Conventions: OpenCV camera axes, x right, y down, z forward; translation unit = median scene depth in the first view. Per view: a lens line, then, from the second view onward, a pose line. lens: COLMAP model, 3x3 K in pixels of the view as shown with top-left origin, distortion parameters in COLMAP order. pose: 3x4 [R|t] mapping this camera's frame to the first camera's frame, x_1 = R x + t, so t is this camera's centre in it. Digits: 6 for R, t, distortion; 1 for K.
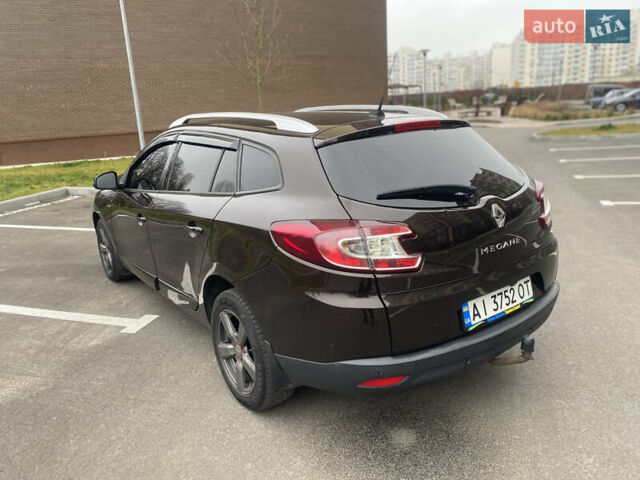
lens RADIAL K [[470.5, 0, 320.0], [0, 470.5, 240.0], [0, 0, 1]] dist [0.017114, 0.003649]
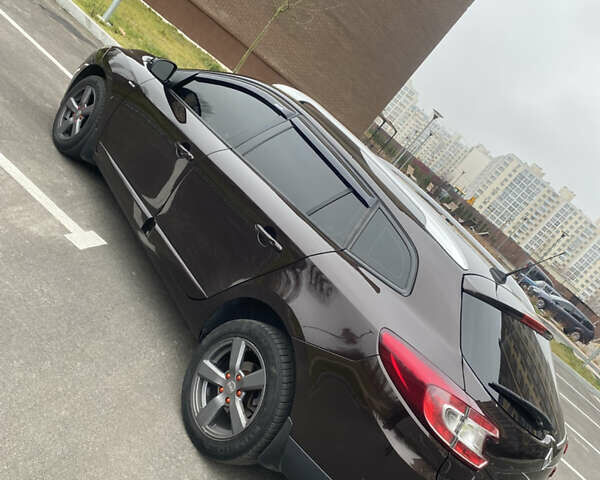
lens RADIAL K [[587.0, 0, 279.6], [0, 587.0, 240.5], [0, 0, 1]] dist [0.049828, -0.027222]
pose [[0.738685, 0.637495, 0.218962, -0.328066], [-0.645906, 0.762342, -0.040499, 0.007106], [-0.192742, -0.111513, 0.974893, -0.035322]]
